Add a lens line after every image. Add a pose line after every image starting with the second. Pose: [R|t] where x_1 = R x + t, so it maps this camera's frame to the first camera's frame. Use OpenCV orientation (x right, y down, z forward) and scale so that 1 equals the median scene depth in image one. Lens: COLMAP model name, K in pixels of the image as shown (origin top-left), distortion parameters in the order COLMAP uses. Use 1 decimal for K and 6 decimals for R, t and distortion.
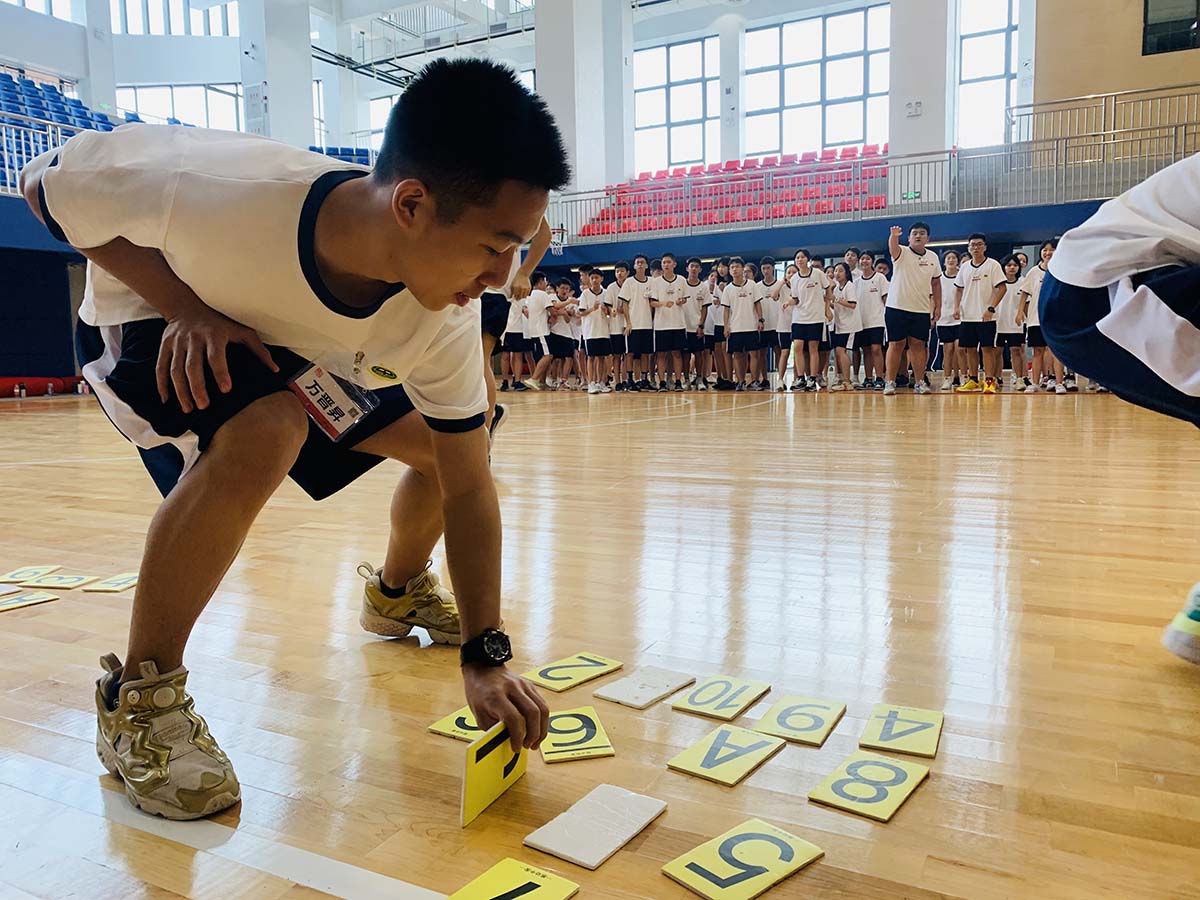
lens RADIAL K [[907.8, 0, 600.7], [0, 907.8, 467.0], [0, 0, 1]] dist [-0.000573, 0.003379]
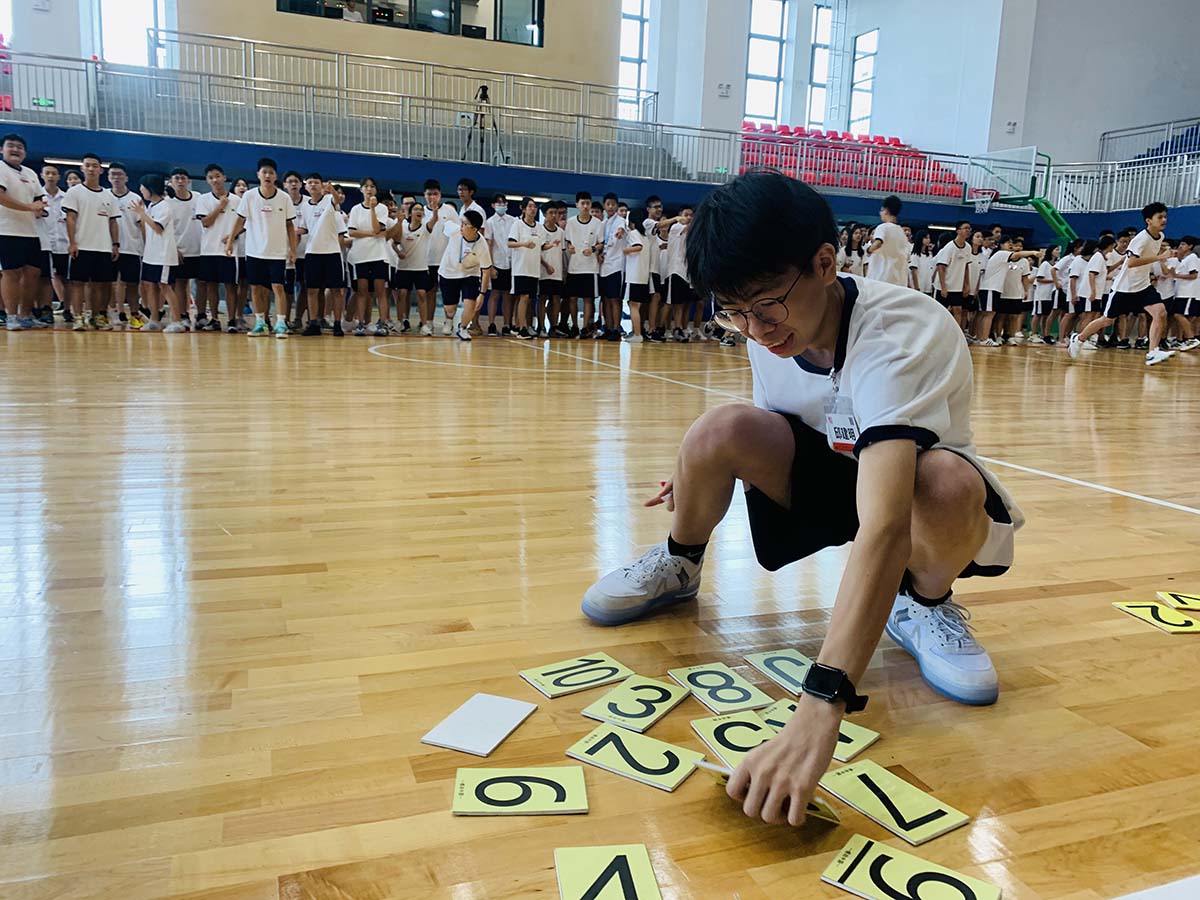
lens RADIAL K [[945.2, 0, 600.0], [0, 945.2, 450.0], [0, 0, 1]] dist [-0.004546, -0.003548]
pose [[0.662940, -0.072397, 0.745164, -0.474822], [0.041070, 0.997331, 0.060359, -0.020925], [-0.747545, -0.009411, 0.664144, 0.245586]]
